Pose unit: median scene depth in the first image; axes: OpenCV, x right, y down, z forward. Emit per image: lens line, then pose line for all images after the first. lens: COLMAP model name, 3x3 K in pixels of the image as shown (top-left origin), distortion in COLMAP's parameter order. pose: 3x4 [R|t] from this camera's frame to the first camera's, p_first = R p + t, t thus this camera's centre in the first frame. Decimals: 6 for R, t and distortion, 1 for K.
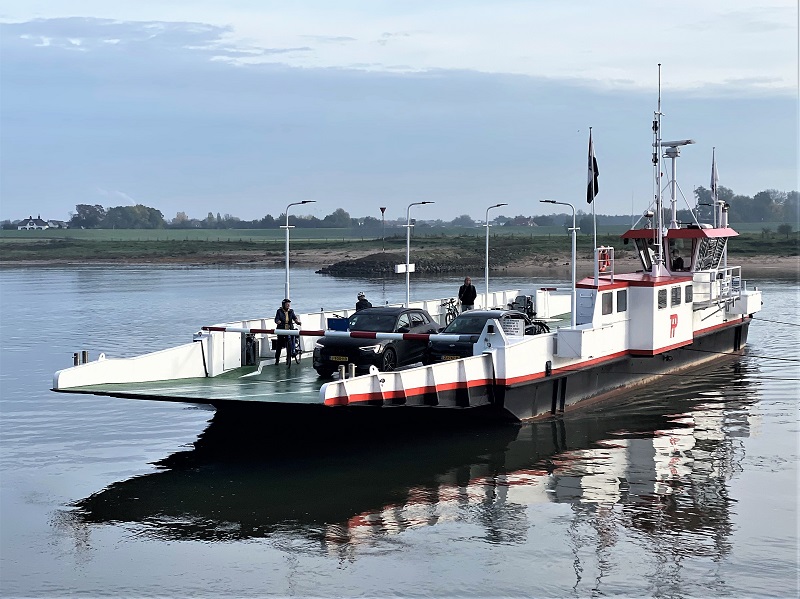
lens RADIAL K [[1522.4, 0, 400.7], [0, 1522.4, 291.9], [0, 0, 1]] dist [0.054602, 0.000000]
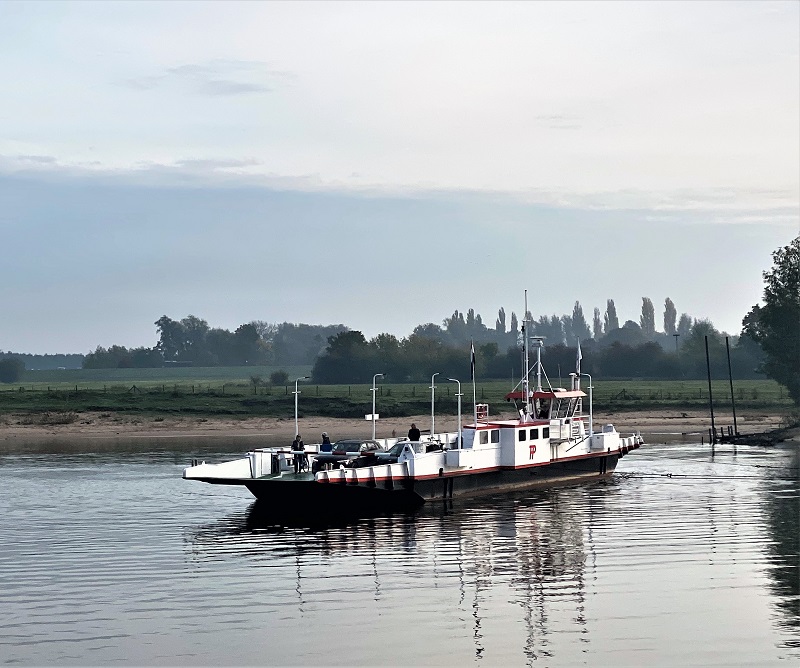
lens RADIAL K [[2180.4, 0, 396.0], [0, 2180.4, 331.0], [0, 0, 1]] dist [0.292317, 0.000000]
pose [[0.999826, -0.000834, -0.018651, 0.085228], [-0.000174, 0.998540, -0.054024, 0.021107], [0.018669, 0.054018, 0.998365, -1.497110]]
